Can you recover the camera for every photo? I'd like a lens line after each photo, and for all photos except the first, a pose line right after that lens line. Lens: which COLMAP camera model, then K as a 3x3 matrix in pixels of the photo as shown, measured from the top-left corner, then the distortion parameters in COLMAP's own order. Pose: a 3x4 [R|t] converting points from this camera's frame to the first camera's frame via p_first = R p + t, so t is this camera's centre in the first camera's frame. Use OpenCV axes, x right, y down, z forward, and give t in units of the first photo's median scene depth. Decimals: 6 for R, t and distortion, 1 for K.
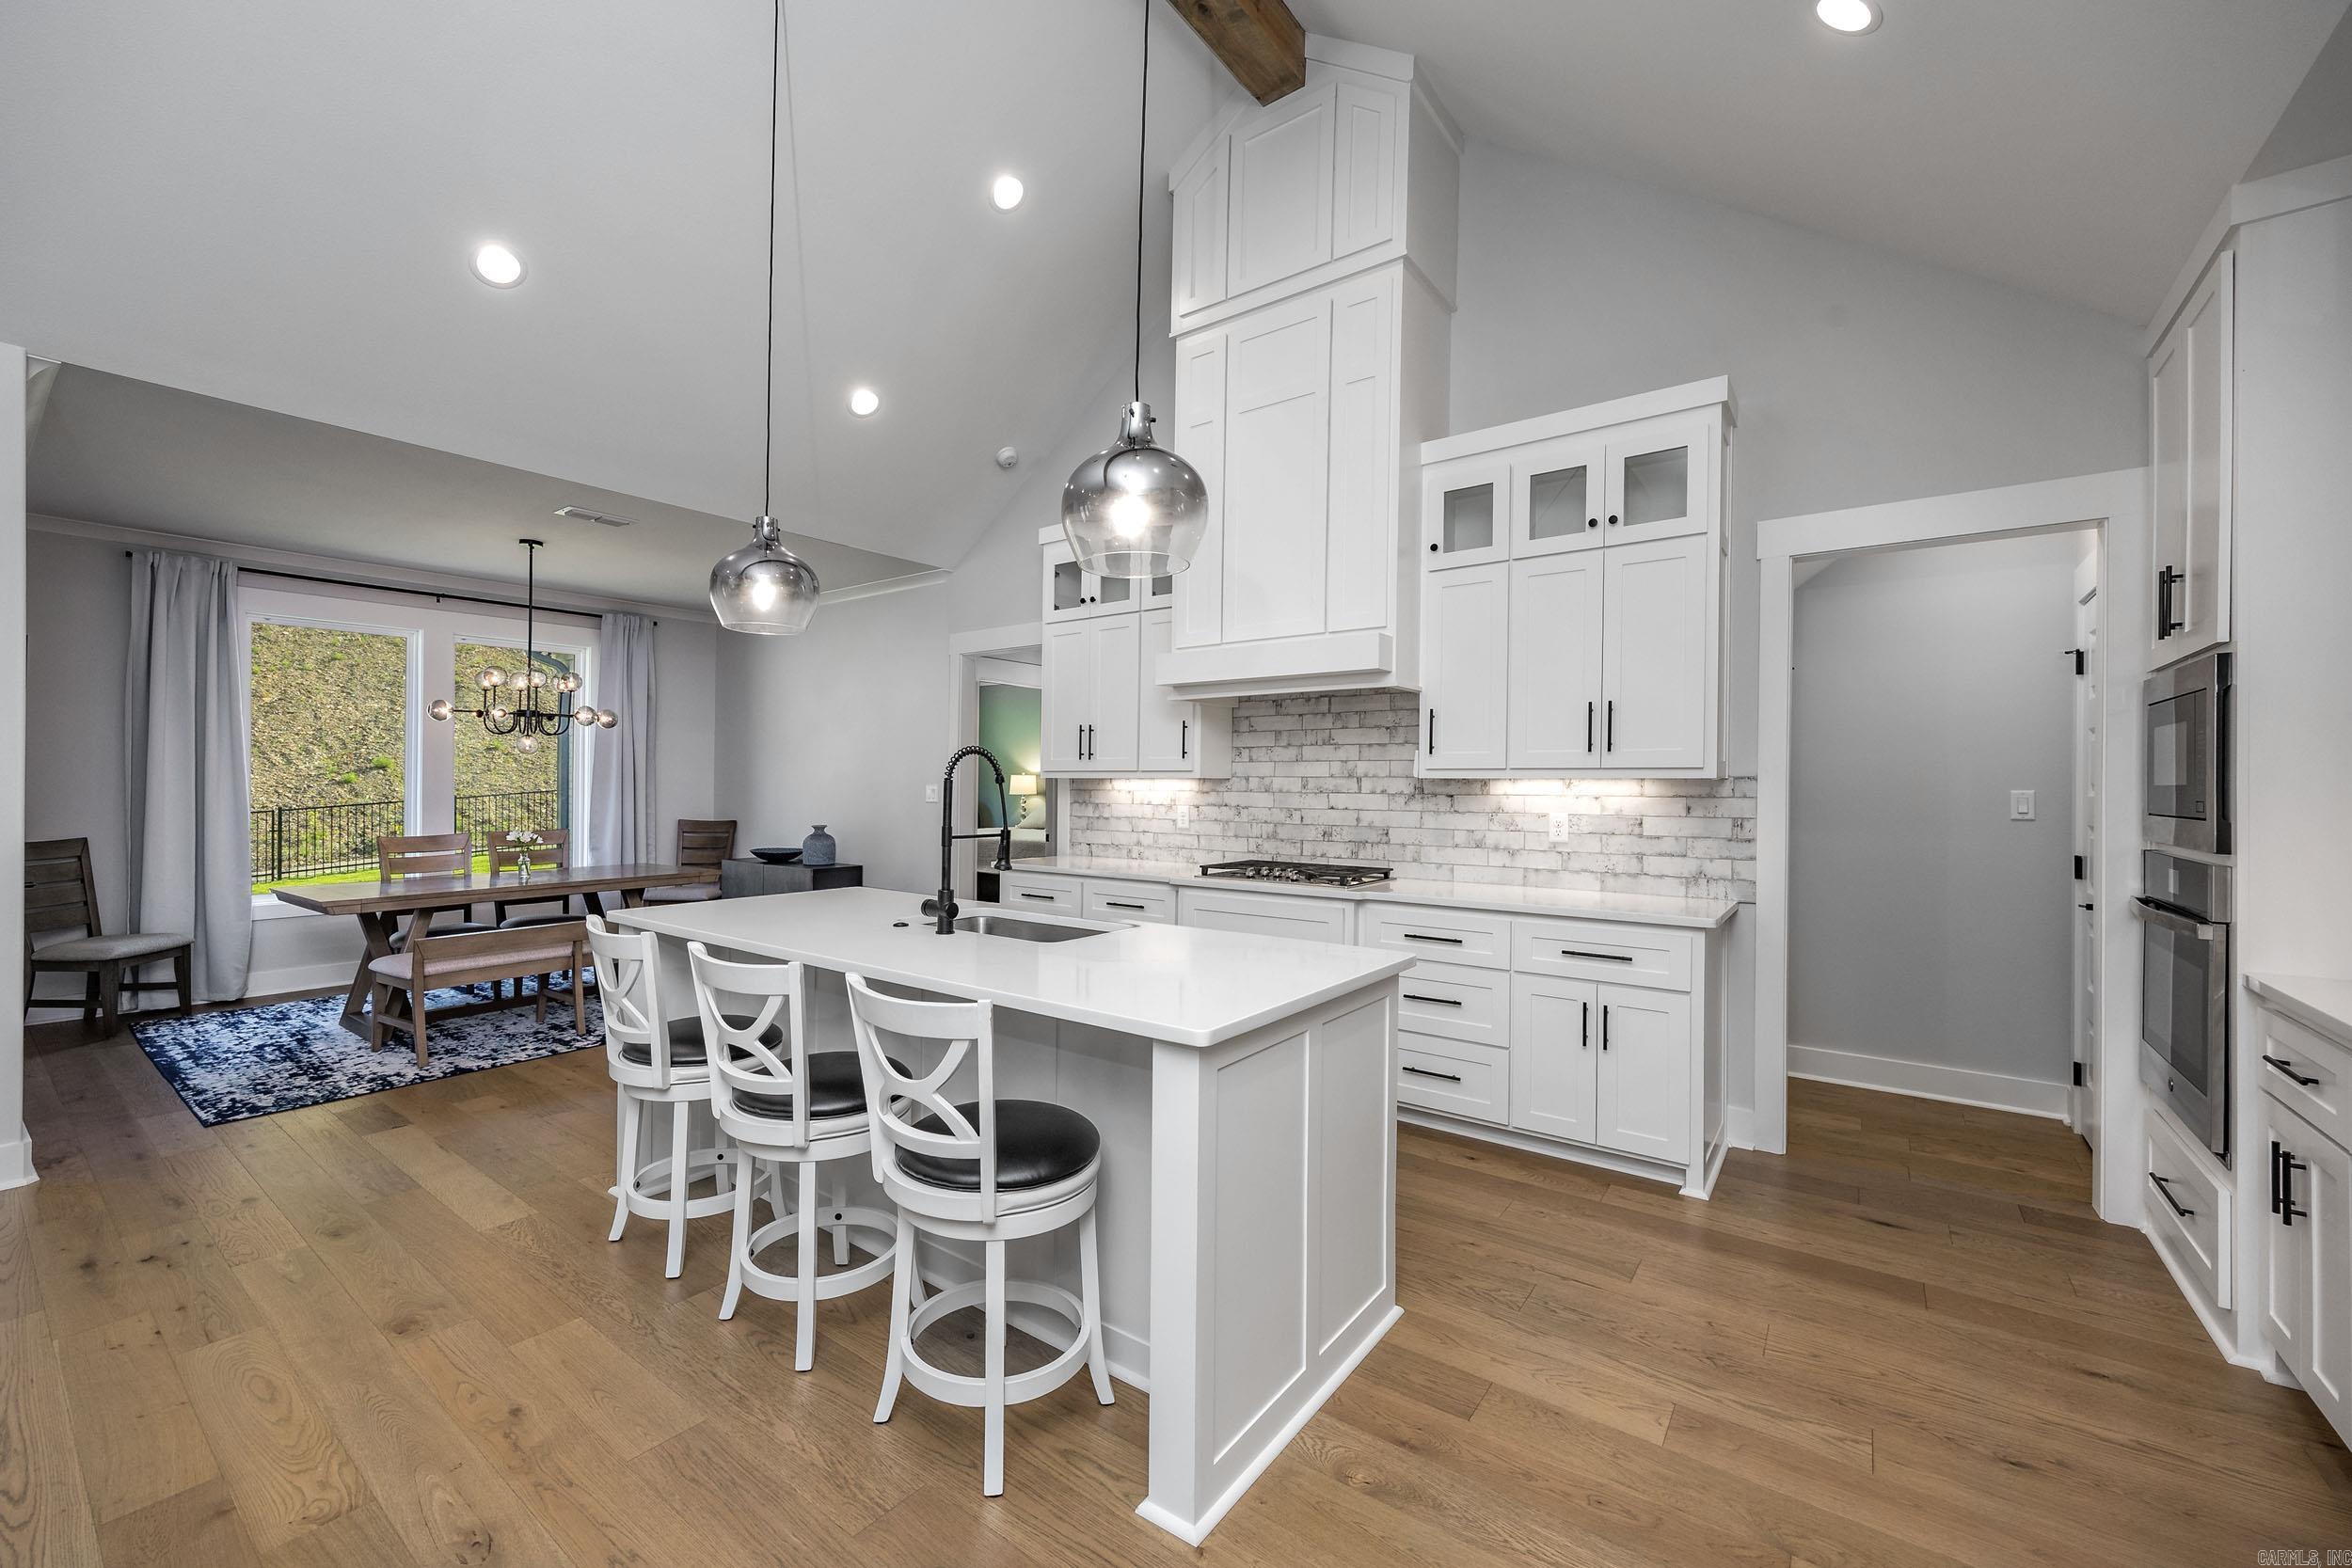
lens RADIAL K [[965.1, 0, 1107.5], [0, 965.1, 797.9], [0, 0, 1]] dist [-0.015964, 0.001921]
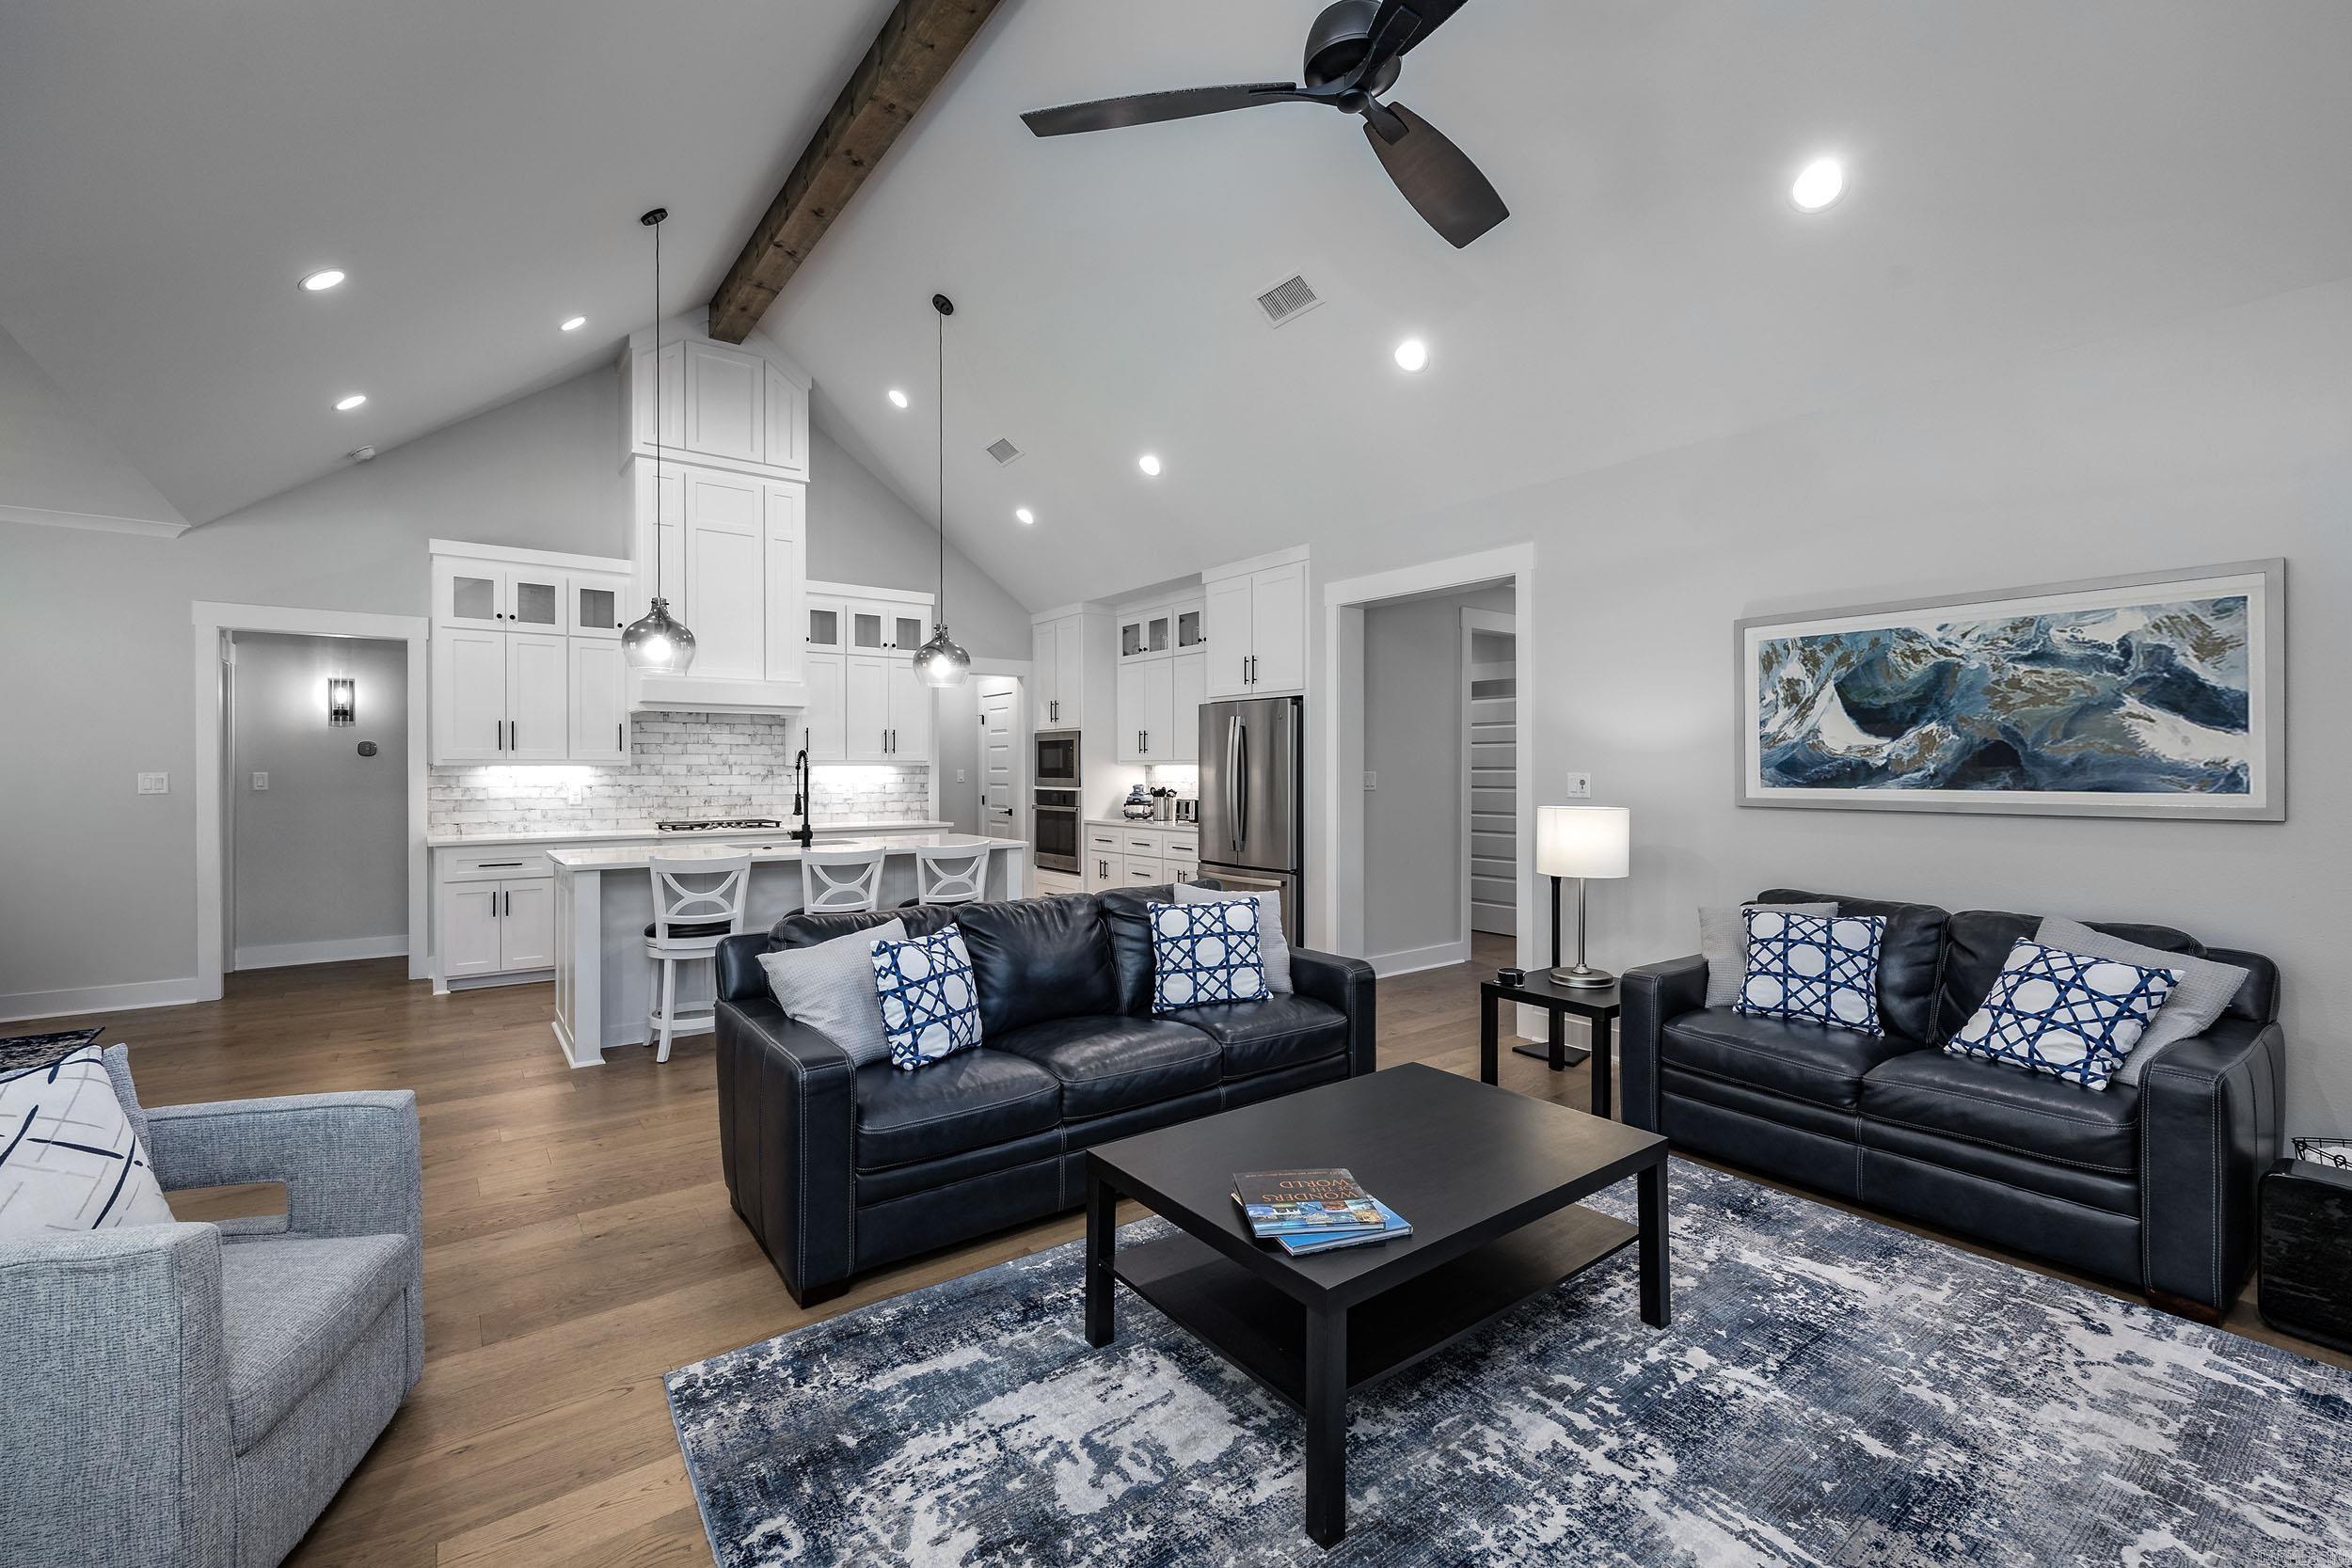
lens RADIAL K [[1035.1, 0, 1184.7], [0, 1035.1, 782.8], [0, 0, 1]] dist [0.004867, 0.000501]
pose [[0.224689, -0.020212, 0.974221, -1.253492], [0.019242, 0.999682, 0.016302, -0.005243], [-0.974241, 0.015083, 0.225006, -0.120962]]
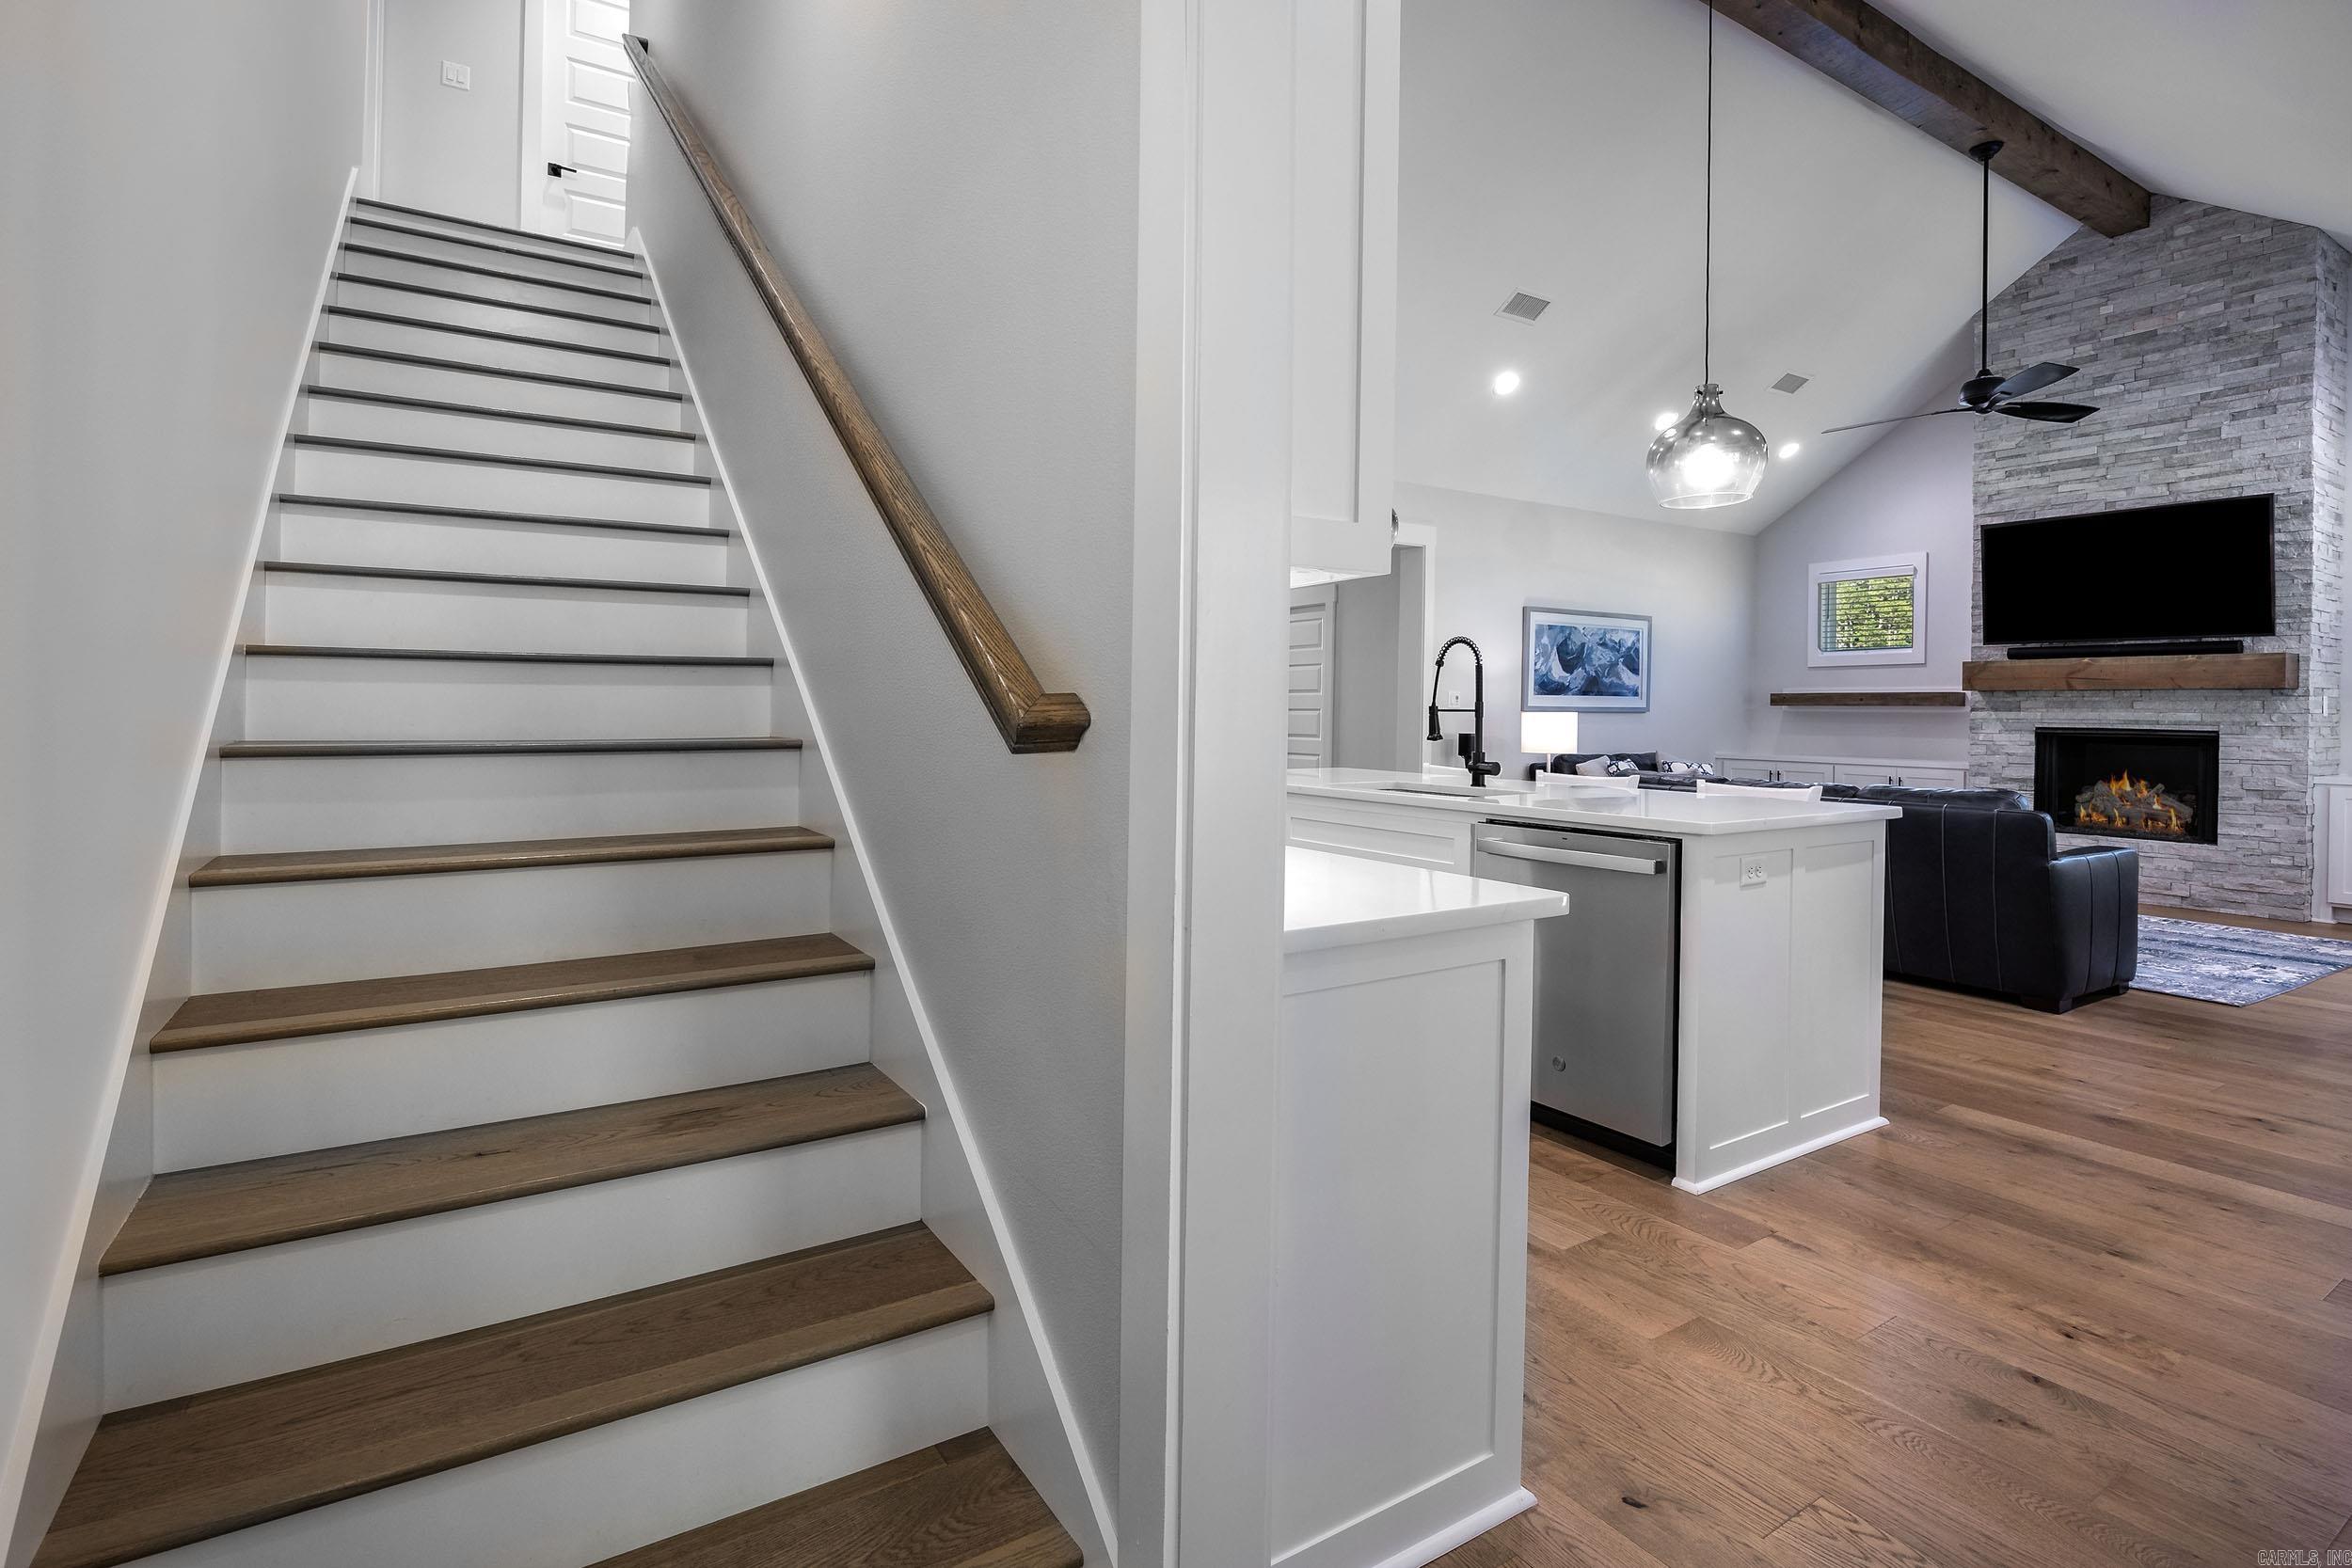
lens RADIAL K [[1118.6, 0, 1135.1], [0, 1118.6, 720.2], [0, 0, 1]] dist [0.004100, -0.004014]
pose [[-0.948146, -0.014142, 0.317521, -0.124005], [-0.004715, 0.999525, 0.030440, 0.007265], [-0.317800, 0.027364, -0.947763, 1.618505]]
